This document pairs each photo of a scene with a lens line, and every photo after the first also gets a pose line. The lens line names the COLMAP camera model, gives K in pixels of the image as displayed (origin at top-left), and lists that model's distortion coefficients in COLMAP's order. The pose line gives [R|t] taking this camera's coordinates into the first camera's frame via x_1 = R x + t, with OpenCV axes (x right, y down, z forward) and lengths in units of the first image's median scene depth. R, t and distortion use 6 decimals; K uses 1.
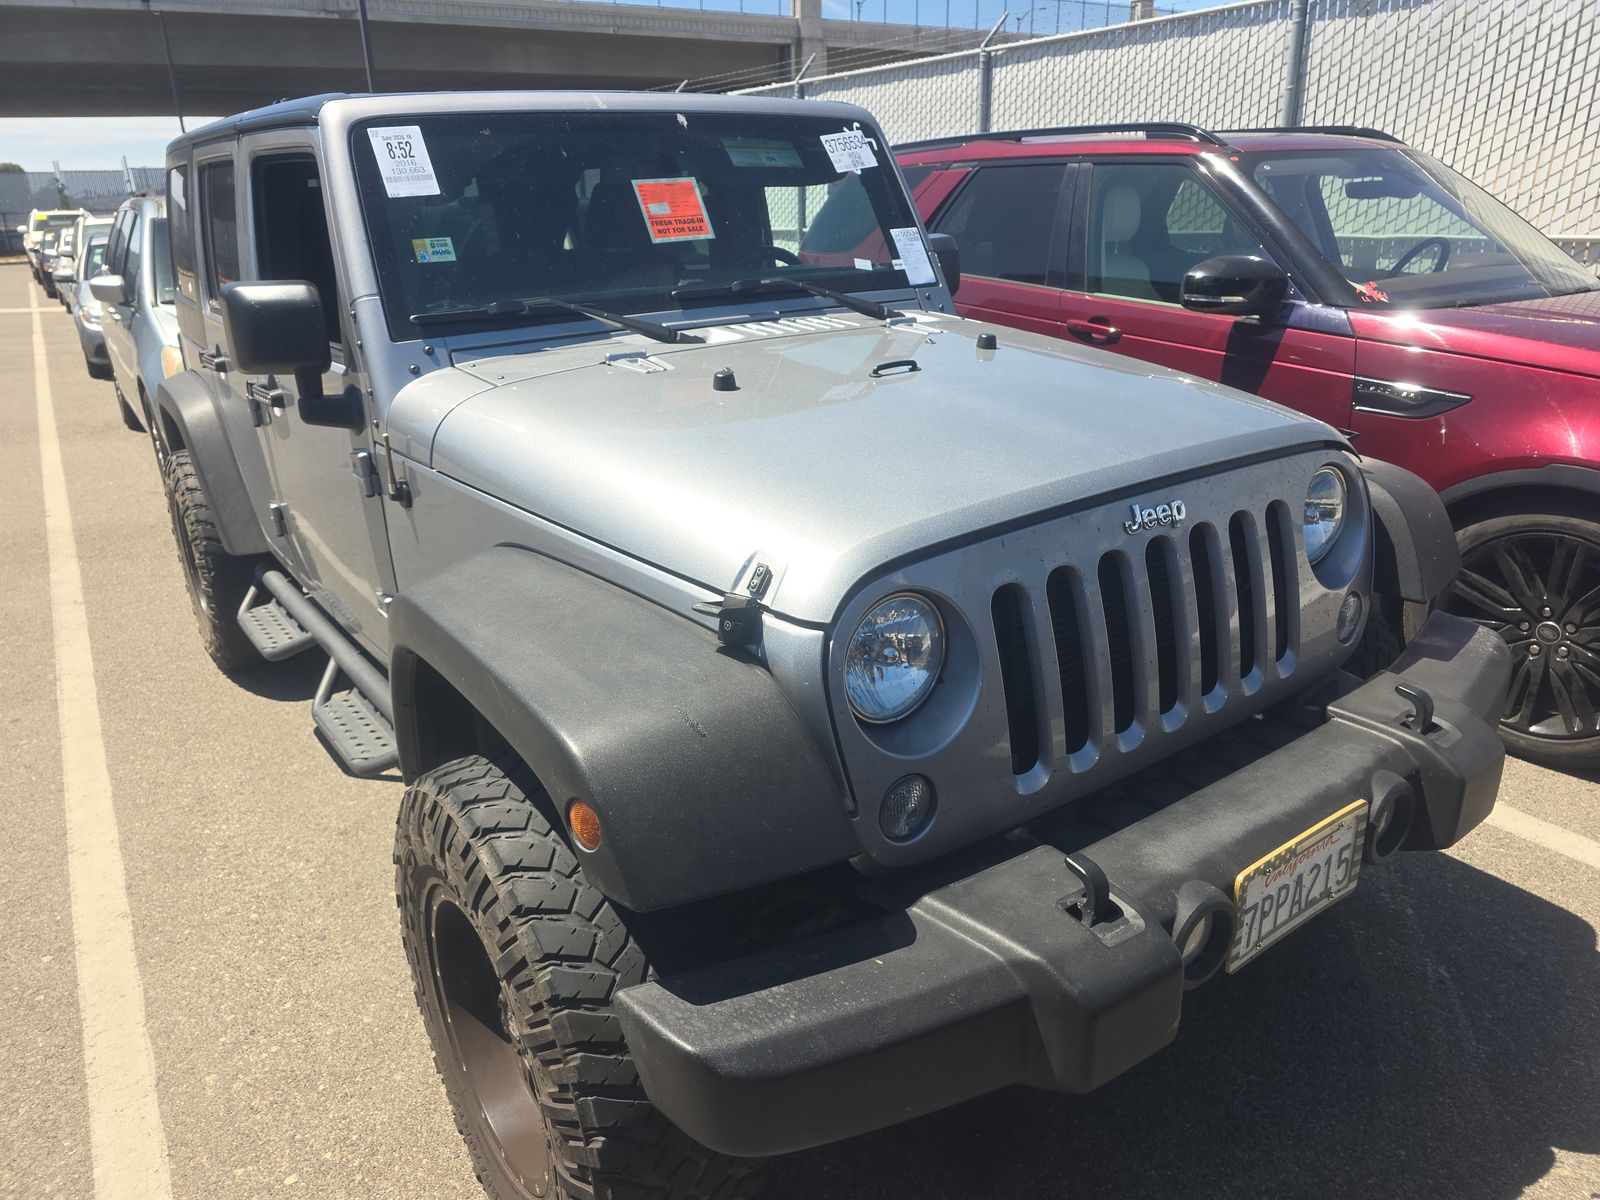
lens RADIAL K [[1071.0, 0, 787.2], [0, 1071.0, 603.3], [0, 0, 1]] dist [0.041968, -0.038916]
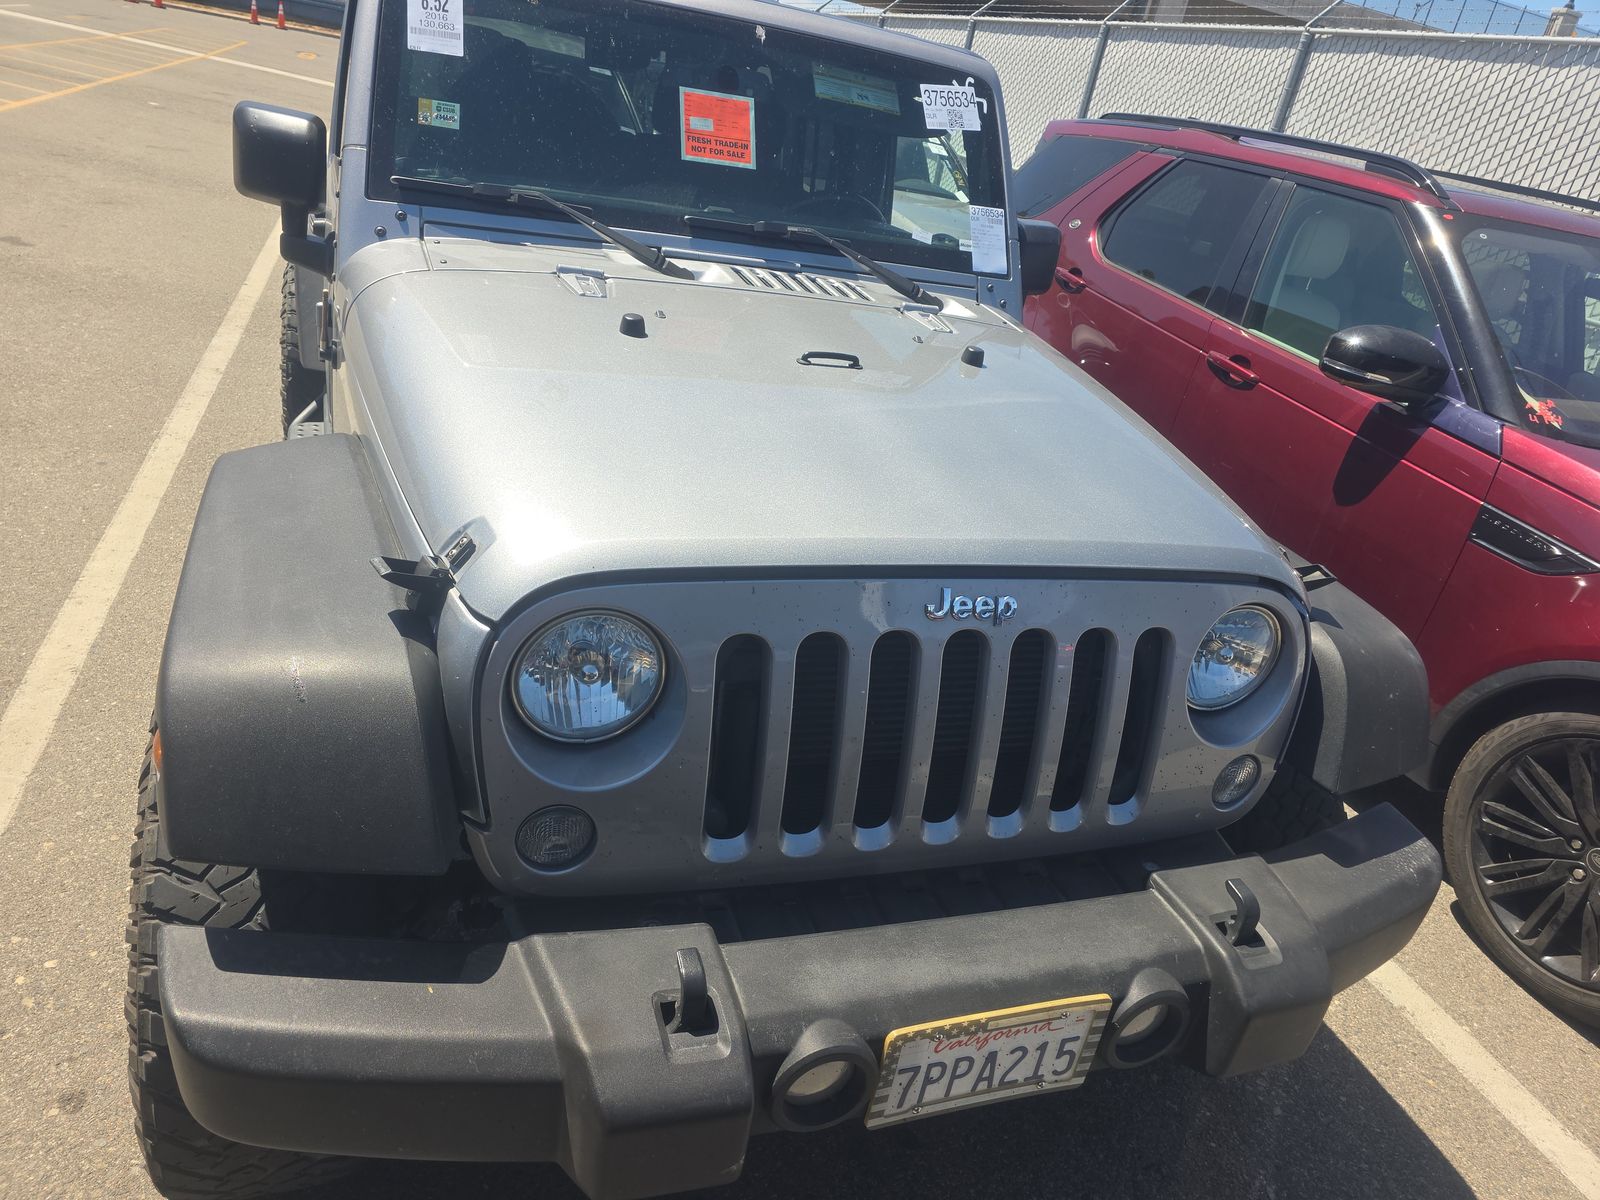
lens RADIAL K [[1071.0, 0, 786.8], [0, 1071.0, 600.2], [0, 0, 1]] dist [0.041968, -0.038916]
pose [[0.943306, 0.292529, -0.156849, 0.239173], [-0.281241, 0.955371, 0.090388, -0.087493], [0.176290, -0.041151, 0.983478, 0.091451]]
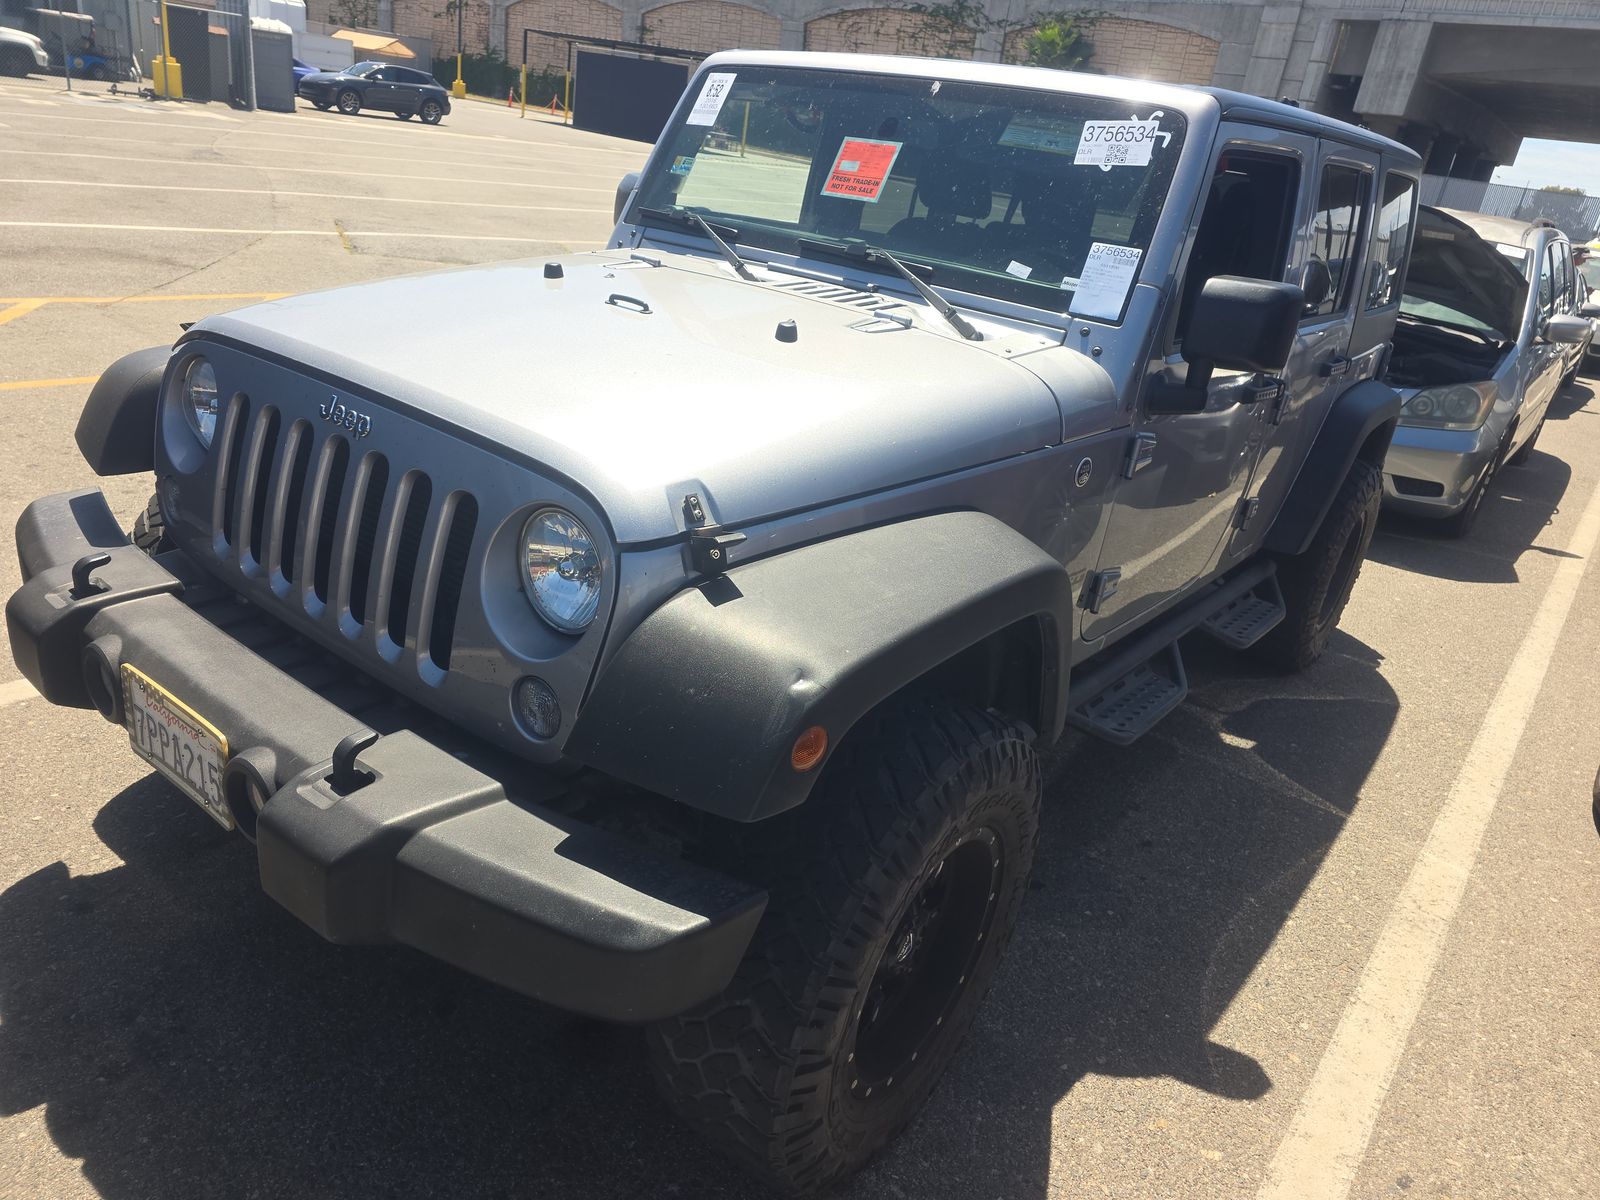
lens RADIAL K [[1071.0, 0, 790.4], [0, 1071.0, 596.3], [0, 0, 1]] dist [0.041968, -0.038916]
pose [[0.296333, 0.439998, -0.847696, 1.033054], [-0.466245, 0.841261, 0.273670, -0.303625], [0.833548, 0.314137, 0.454440, 0.673361]]
